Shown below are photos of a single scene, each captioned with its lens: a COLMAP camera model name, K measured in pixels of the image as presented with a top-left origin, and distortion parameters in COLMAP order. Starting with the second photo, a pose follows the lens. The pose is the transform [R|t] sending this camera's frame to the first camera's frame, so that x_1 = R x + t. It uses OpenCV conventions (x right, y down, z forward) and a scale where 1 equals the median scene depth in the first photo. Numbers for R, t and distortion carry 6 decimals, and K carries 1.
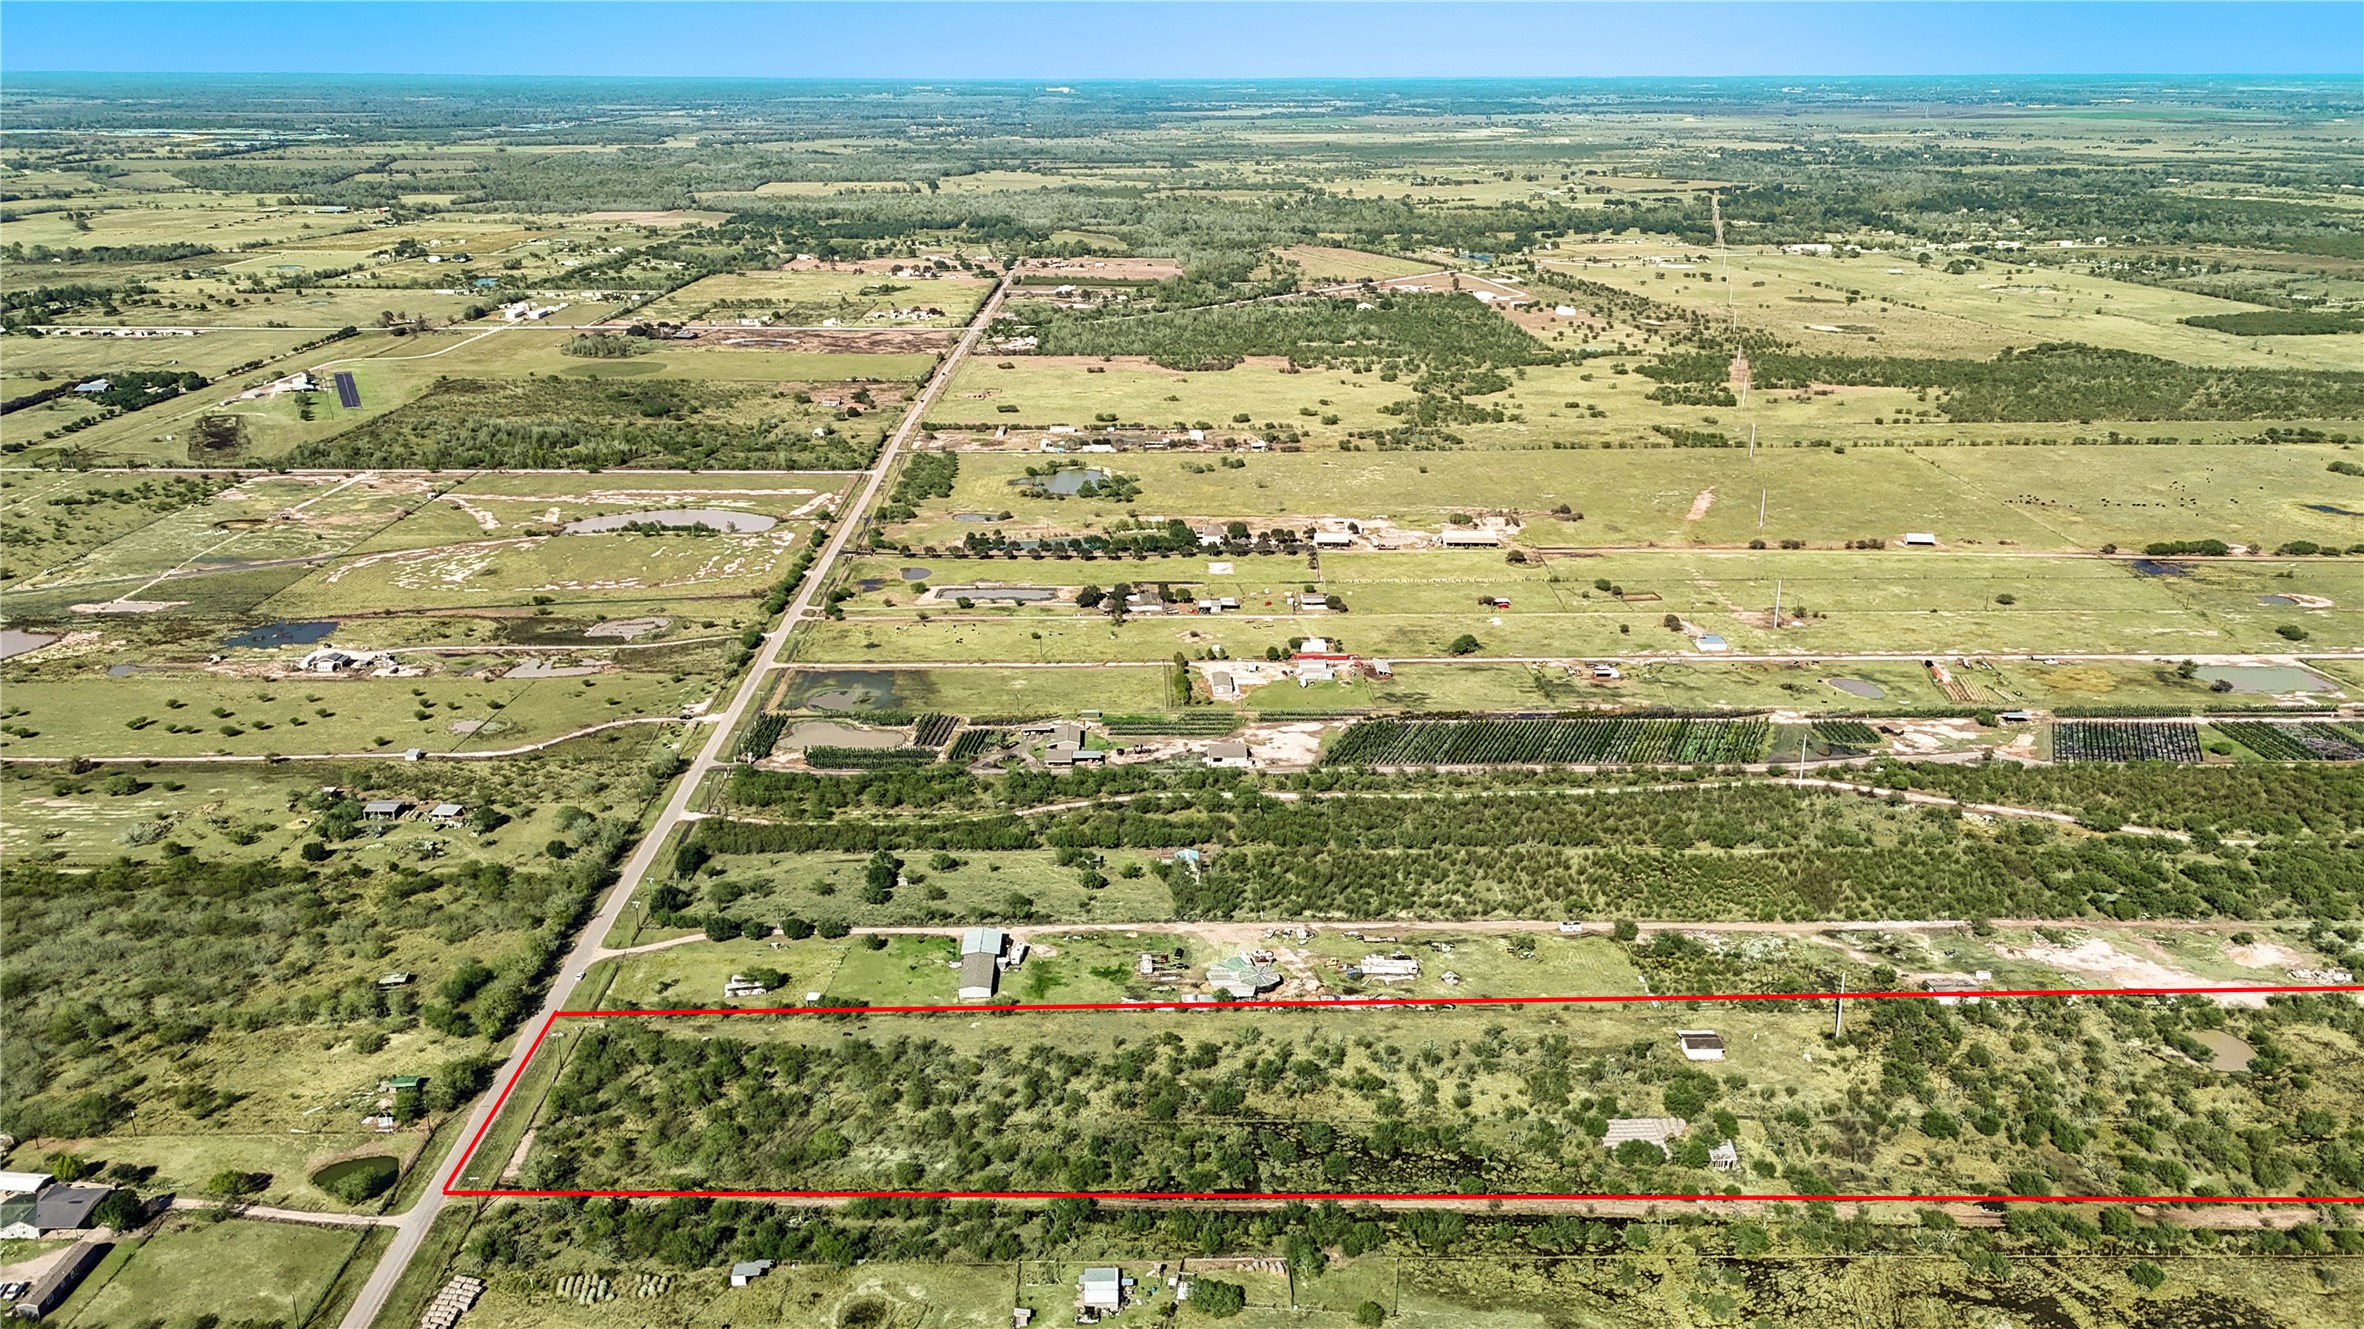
lens RADIAL K [[1813.1, 0, 1182.0], [0, 1813.1, 664.5], [0, 0, 1]] dist [0.104414, -0.132243]
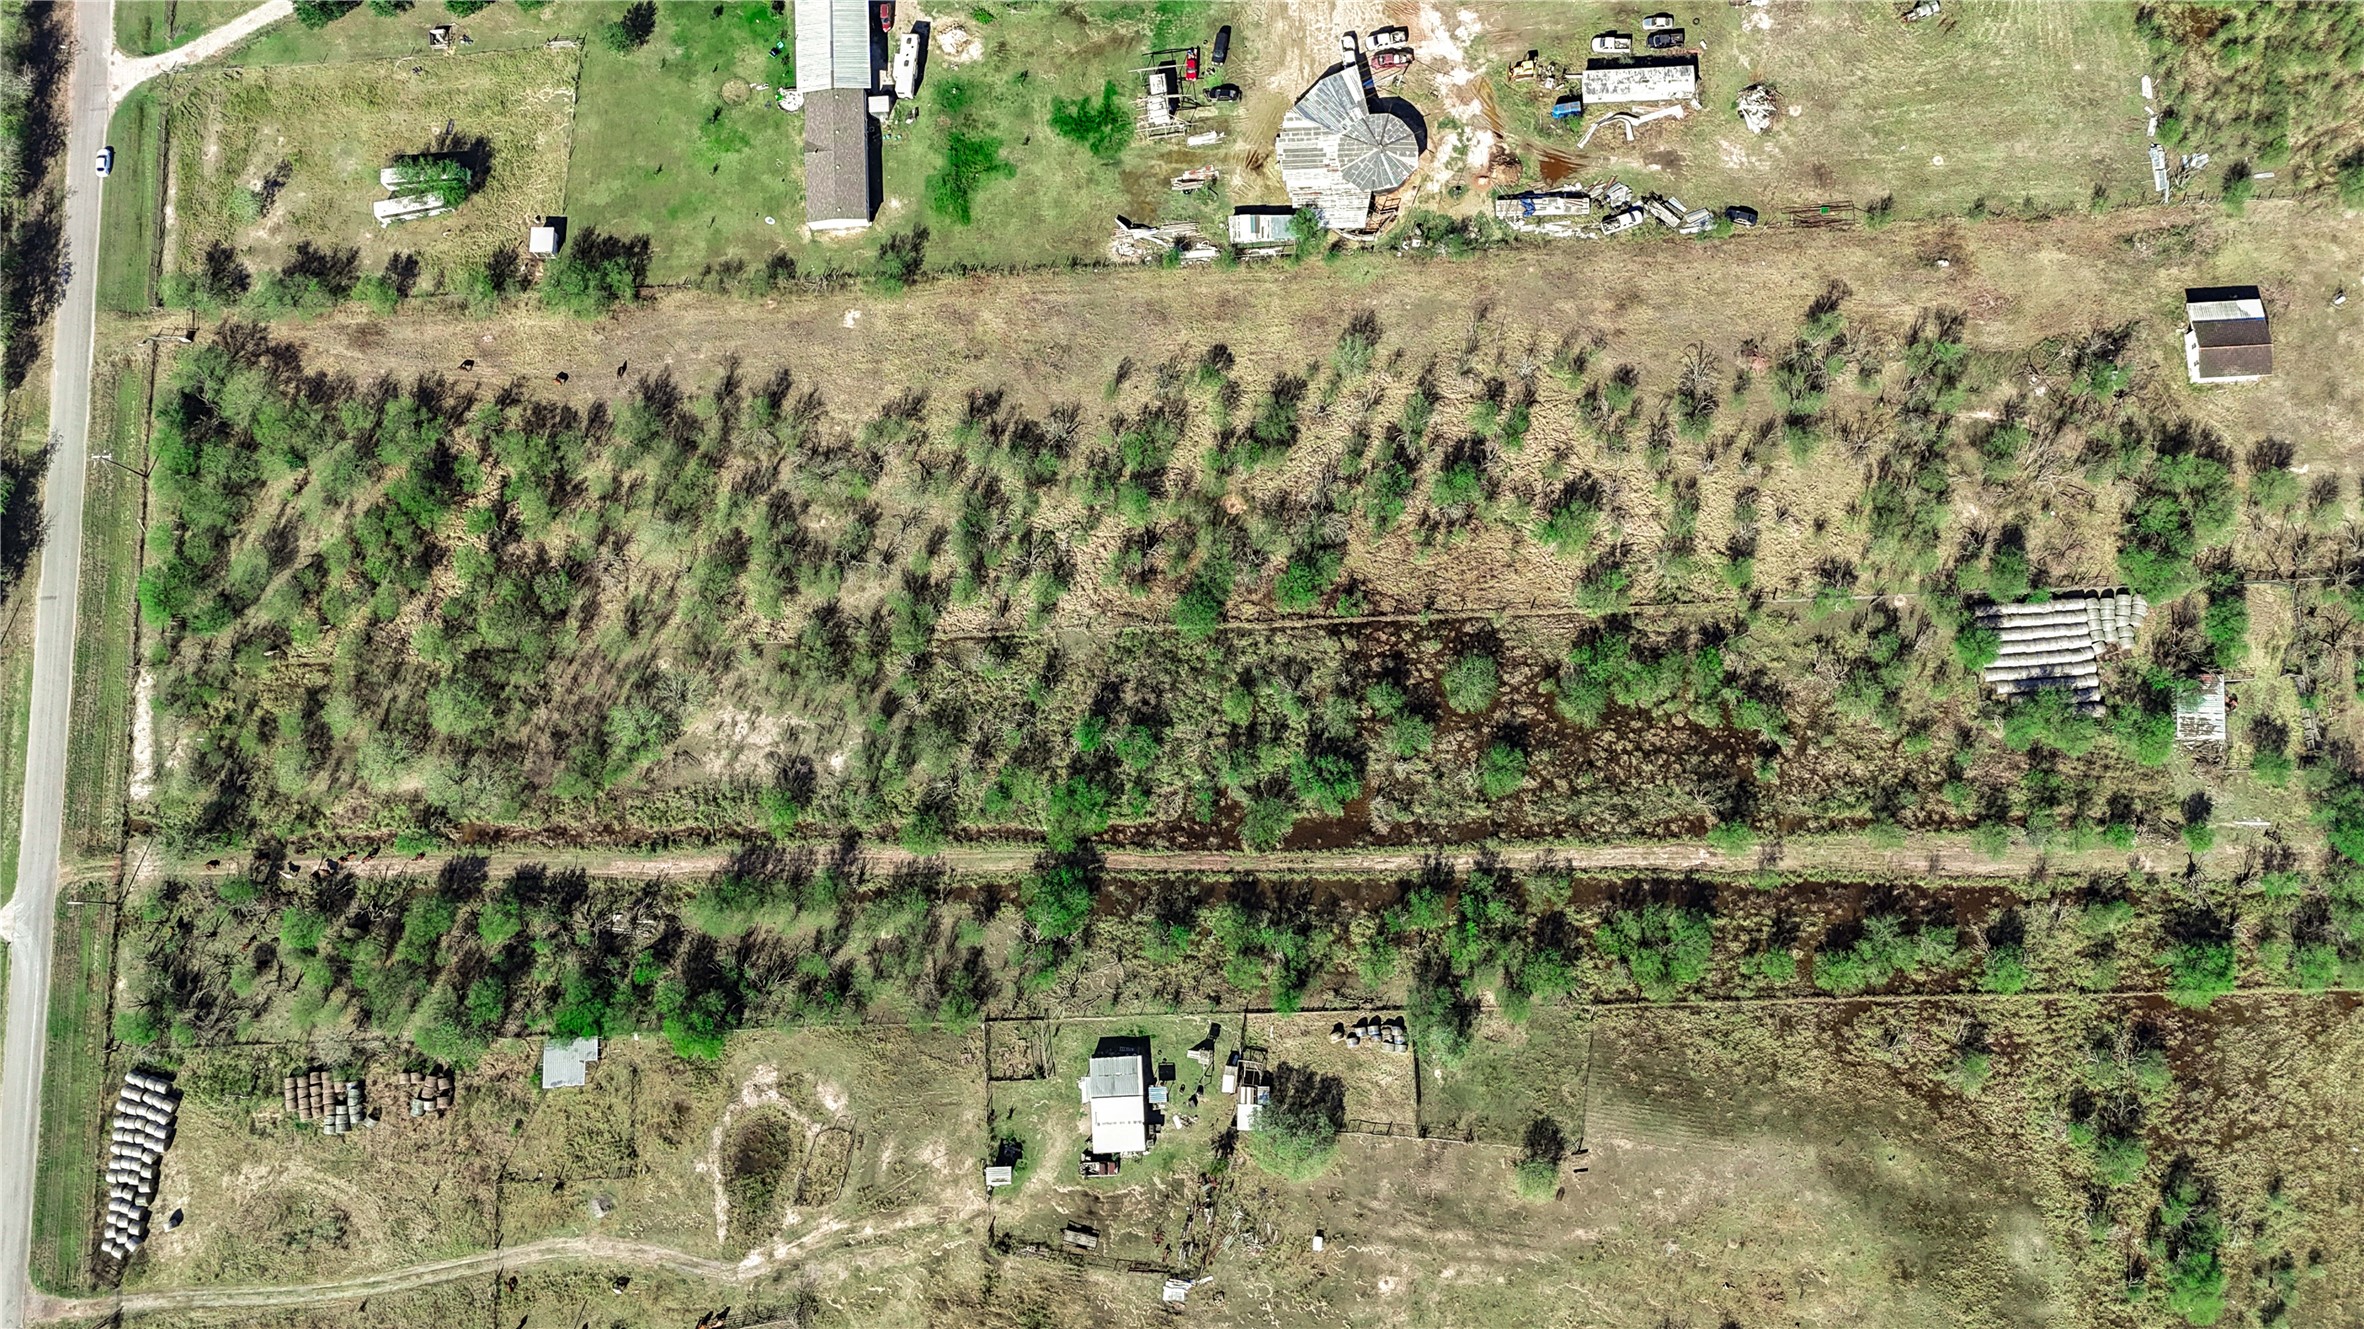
lens RADIAL K [[1796.1, 0, 1182.0], [0, 1796.1, 664.5], [0, 0, 1]] dist [0.083551, -0.072253]
pose [[0.997911, -0.020283, -0.061336, 0.014312], [0.063607, 0.474492, 0.877959, -0.201565], [0.011296, -0.880026, 0.474791, 0.594527]]
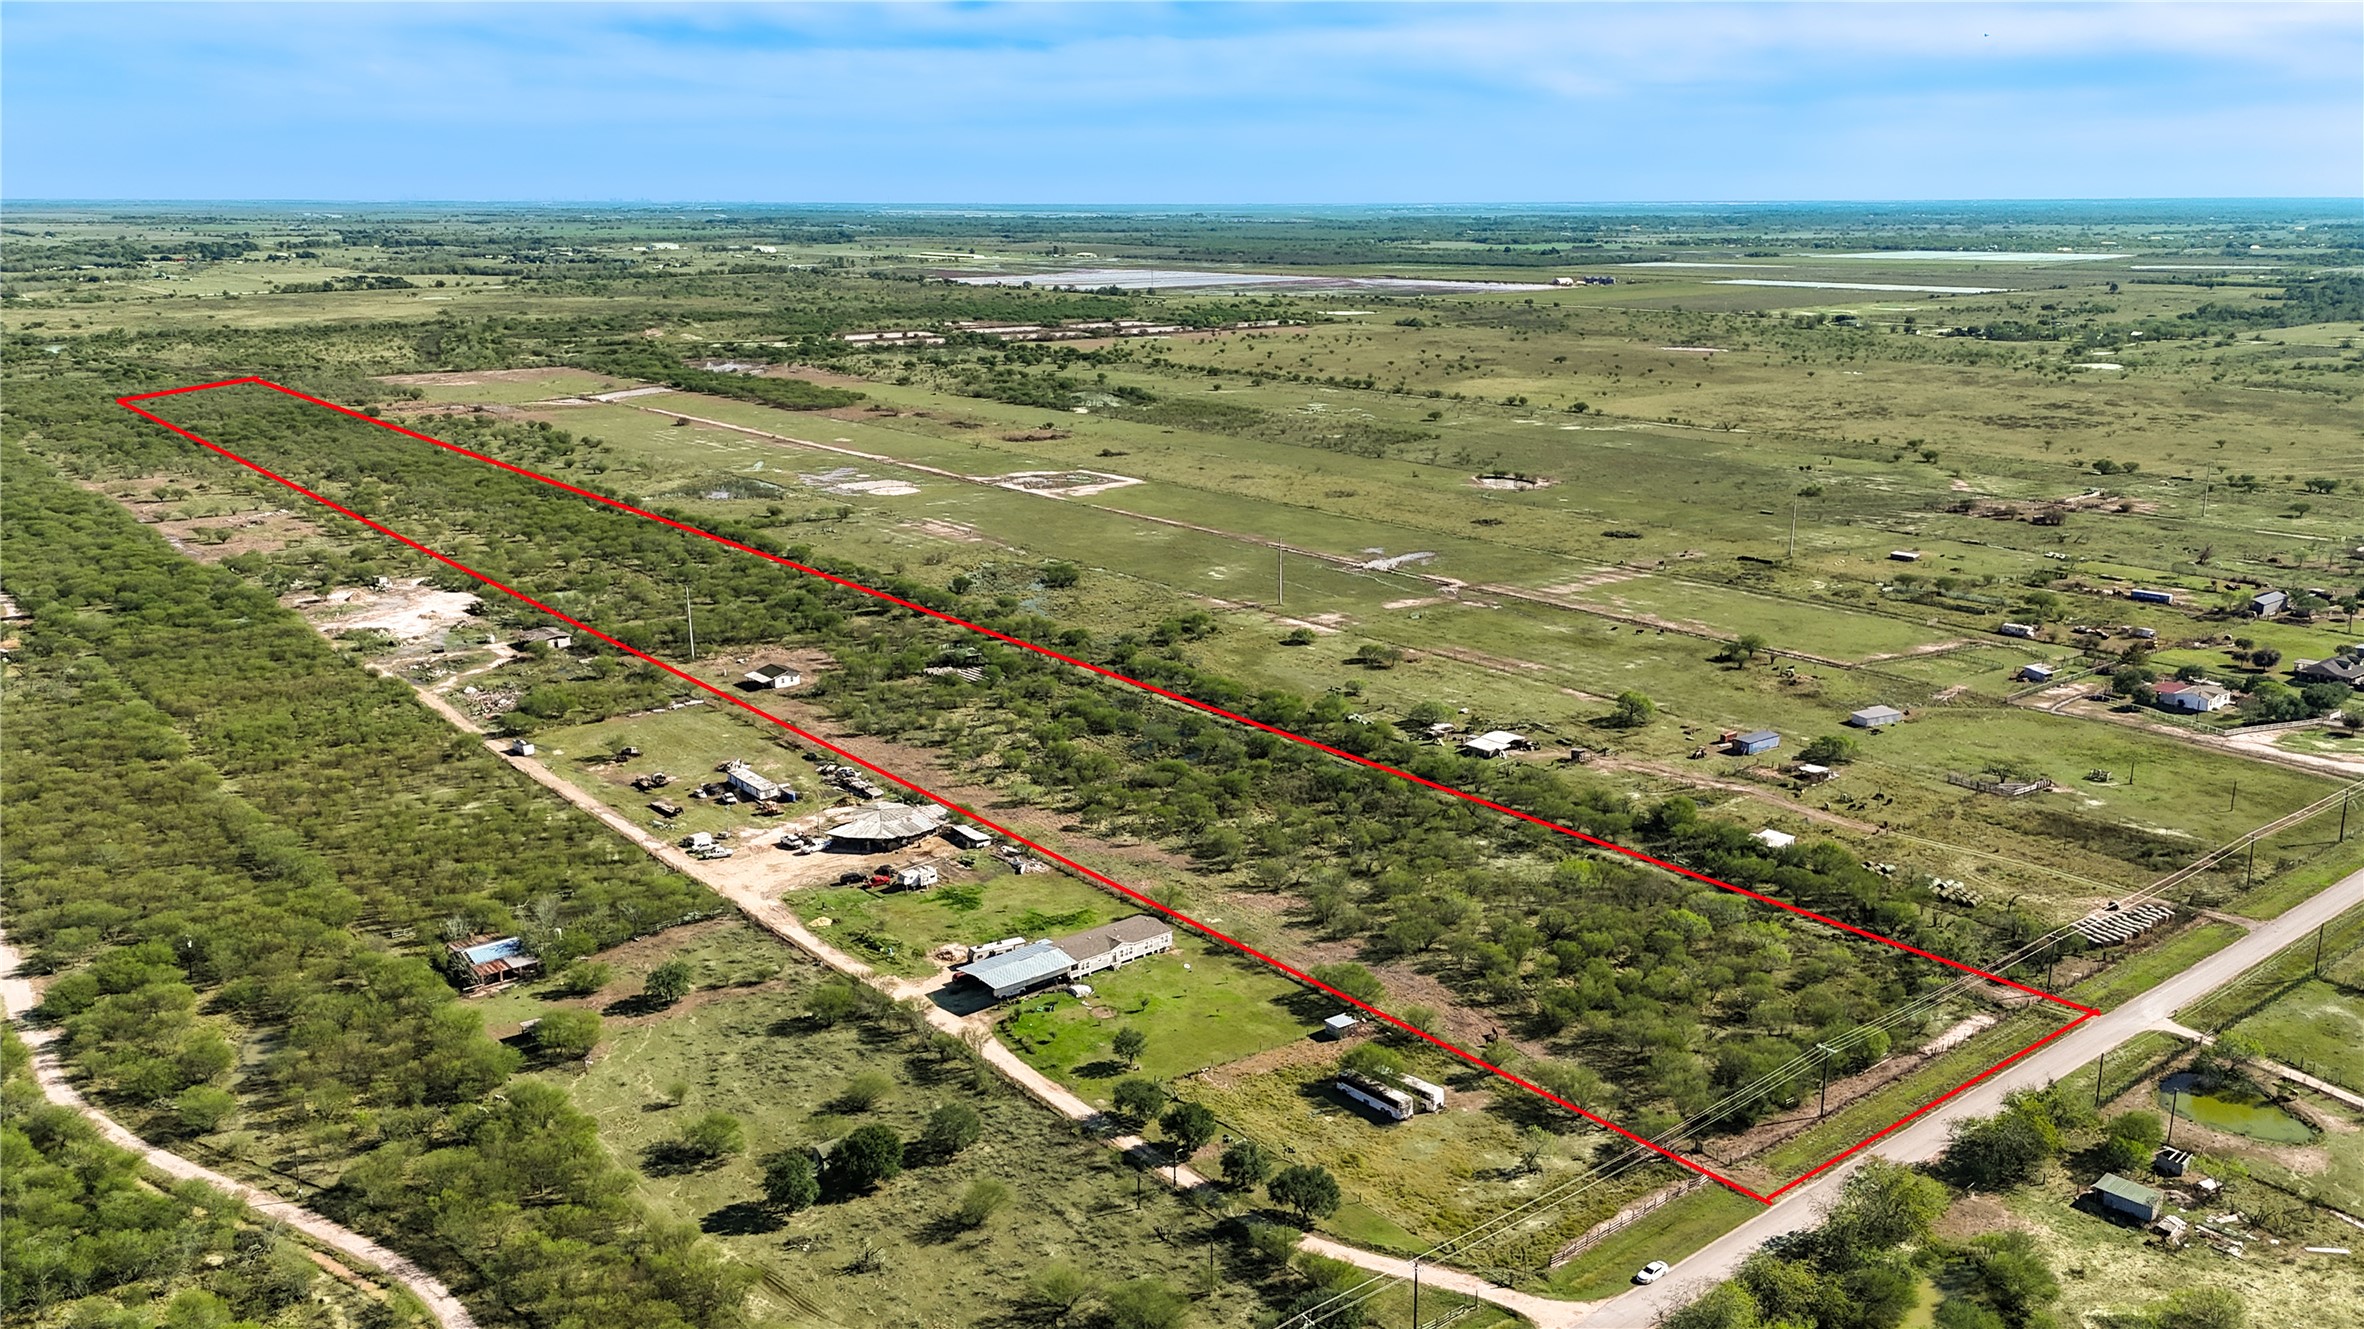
lens RADIAL K [[1813.1, 0, 1182.0], [0, 1813.1, 664.5], [0, 0, 1]] dist [0.104414, -0.132243]
pose [[-0.611933, -0.198581, 0.765574, -0.524534], [0.244168, 0.873252, 0.421678, -0.138082], [-0.752277, 0.444967, -0.485885, 1.162785]]
